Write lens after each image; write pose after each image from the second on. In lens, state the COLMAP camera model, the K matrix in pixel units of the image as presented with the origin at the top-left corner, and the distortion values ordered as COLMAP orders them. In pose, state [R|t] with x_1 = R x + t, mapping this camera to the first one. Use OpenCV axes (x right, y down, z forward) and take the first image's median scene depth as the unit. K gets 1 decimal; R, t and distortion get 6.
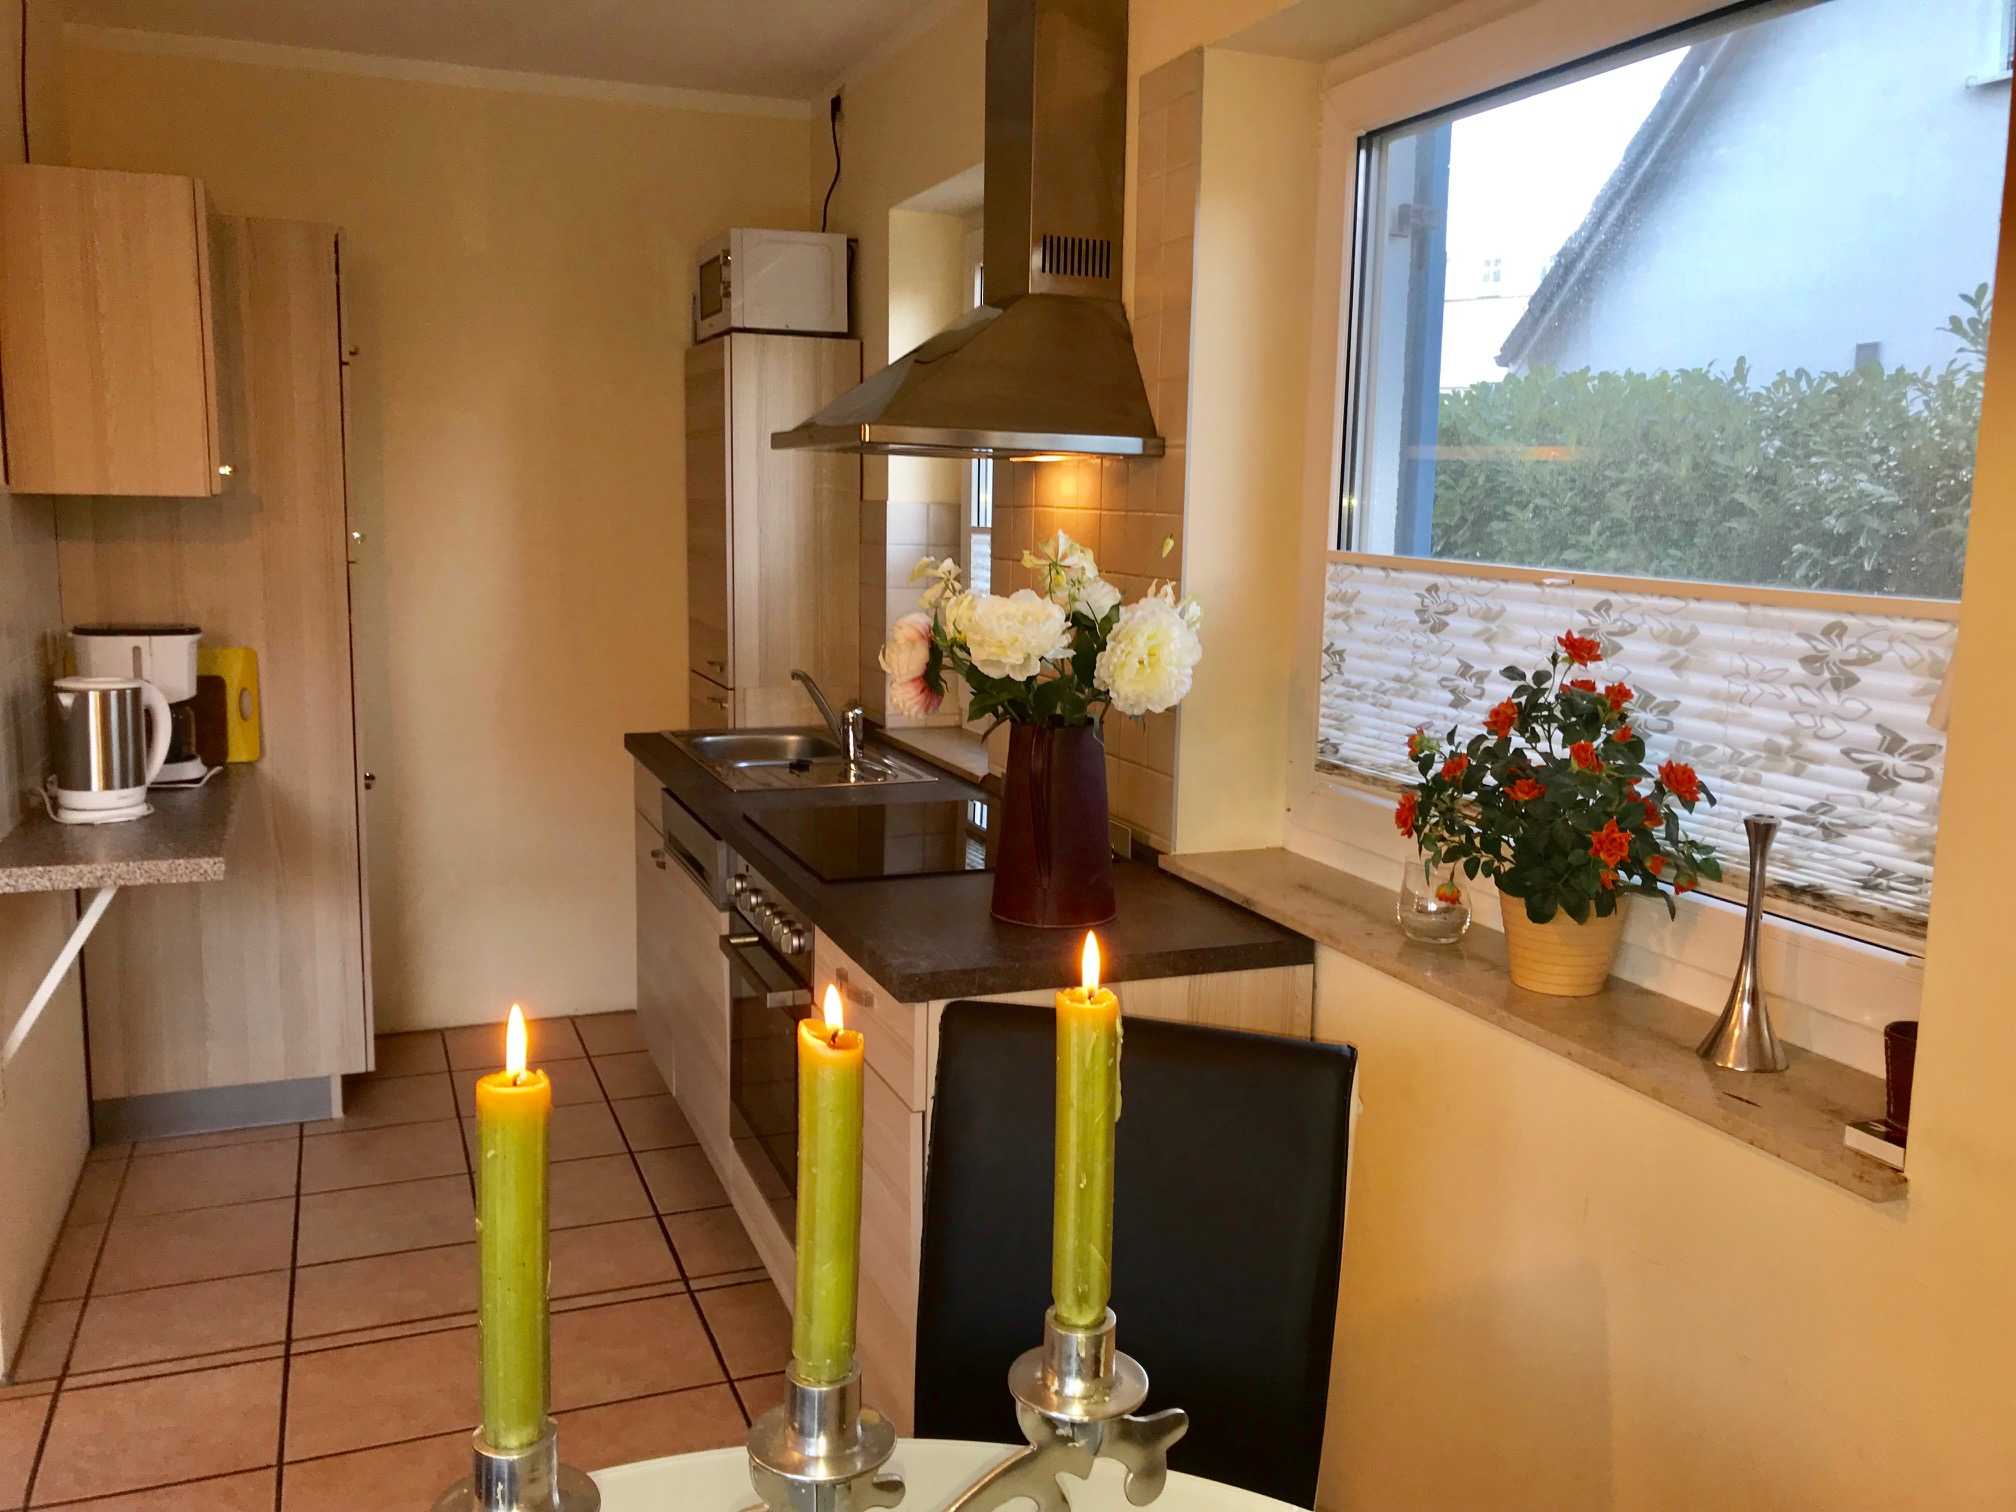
lens RADIAL K [[1662.6, 0, 1008.0], [0, 1662.6, 756.0], [0, 0, 1]] dist [0.007069, -0.001508]
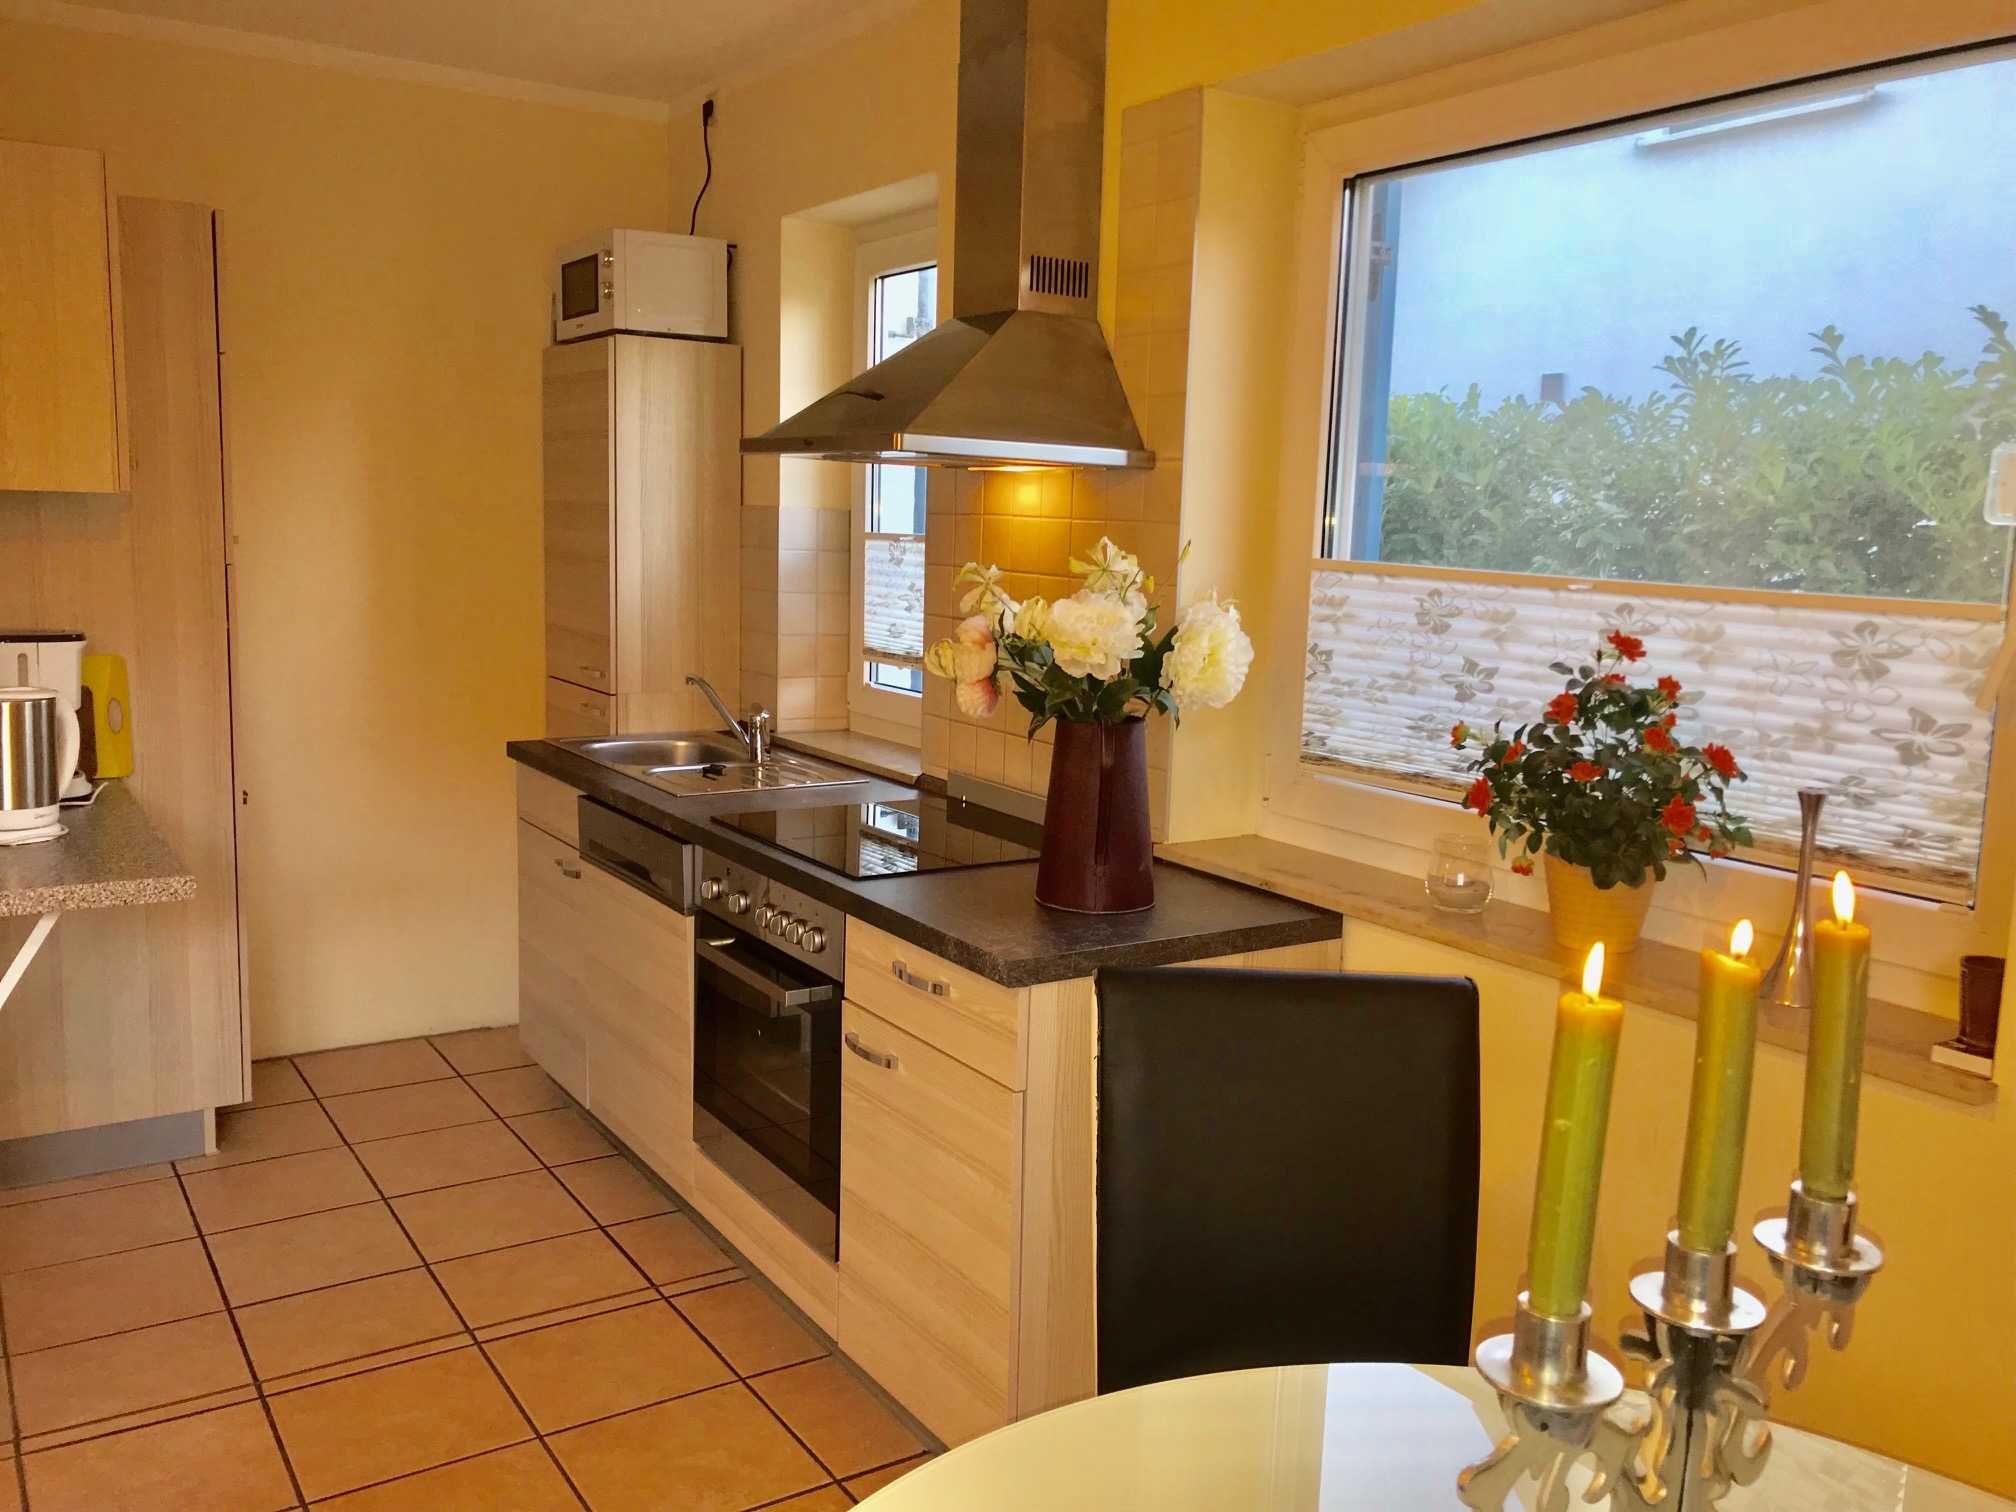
lens RADIAL K [[1662.6, 0, 1008.0], [0, 1662.6, 756.0], [0, 0, 1]] dist [0.007069, -0.001508]
pose [[0.980502, -0.017256, 0.195749, -0.236084], [0.018104, 0.999833, -0.002542, 0.004592], [-0.195672, 0.006037, 0.980651, -0.023092]]
